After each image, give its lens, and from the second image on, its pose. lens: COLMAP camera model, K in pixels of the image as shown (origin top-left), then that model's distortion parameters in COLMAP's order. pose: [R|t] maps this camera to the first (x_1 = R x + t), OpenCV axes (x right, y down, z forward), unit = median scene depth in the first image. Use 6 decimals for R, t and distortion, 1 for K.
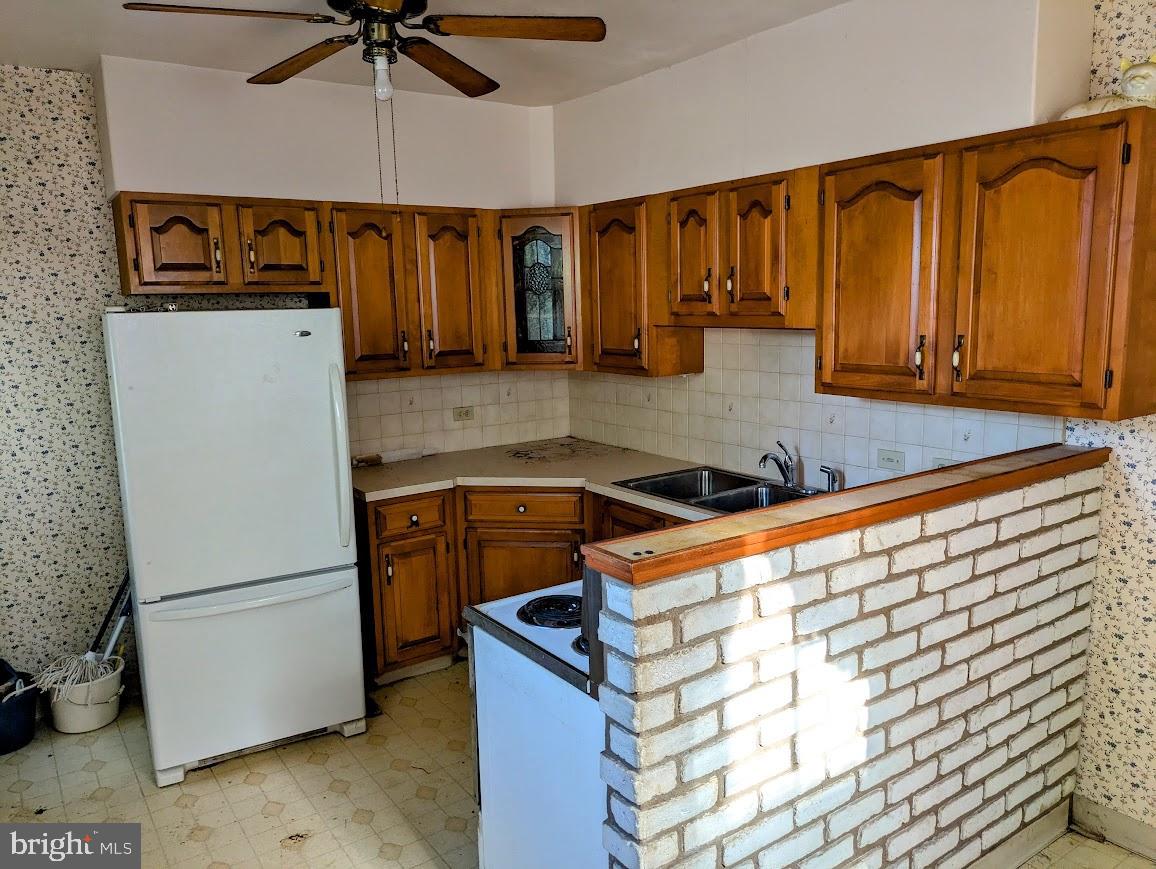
lens RADIAL K [[852.1, 0, 578.0], [0, 852.1, 434.5], [0, 0, 1]] dist [0.083192, -0.114170]
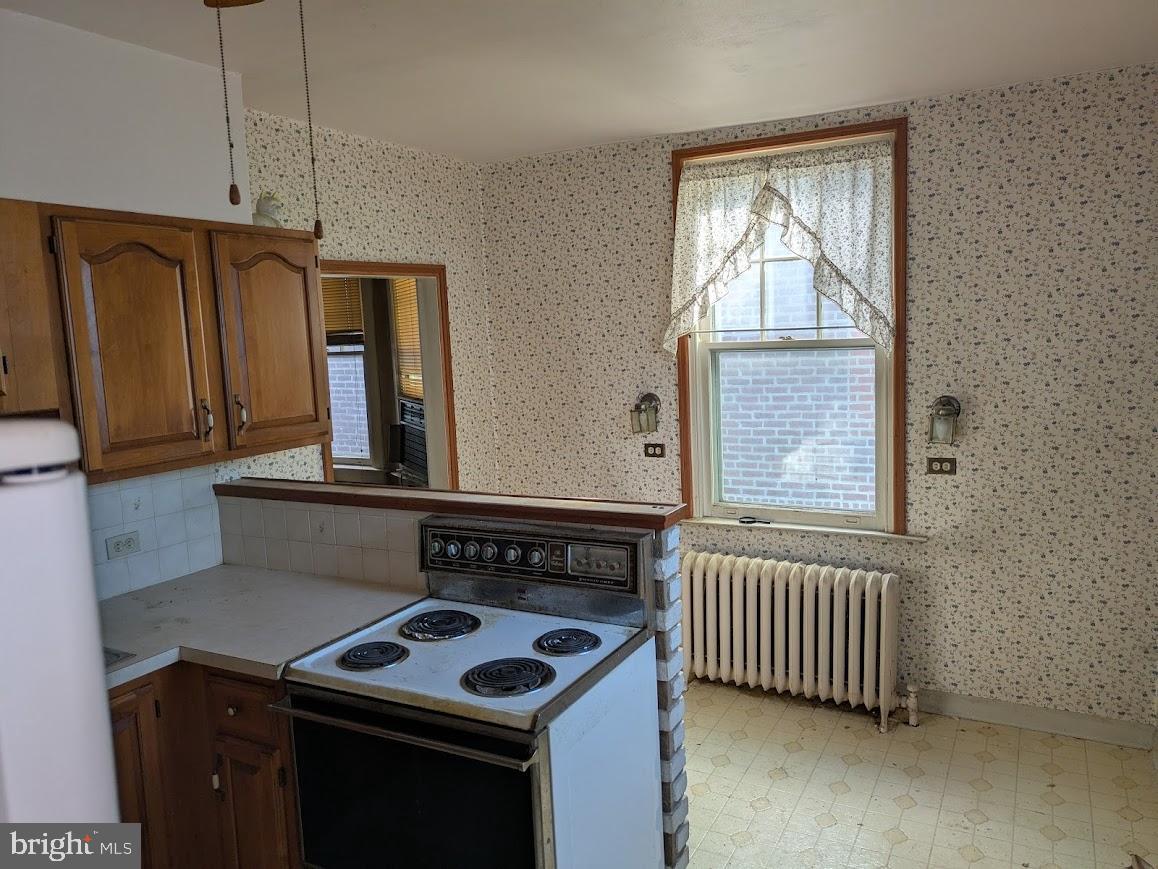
lens RADIAL K [[853.6, 0, 579.0], [0, 853.6, 434.5], [0, 0, 1]] dist [0.083192, -0.114170]
pose [[-0.452688, -0.075470, 0.888469, -0.741735], [0.180705, 0.967970, 0.174295, -0.177816], [-0.873166, 0.239453, -0.424551, 1.080460]]
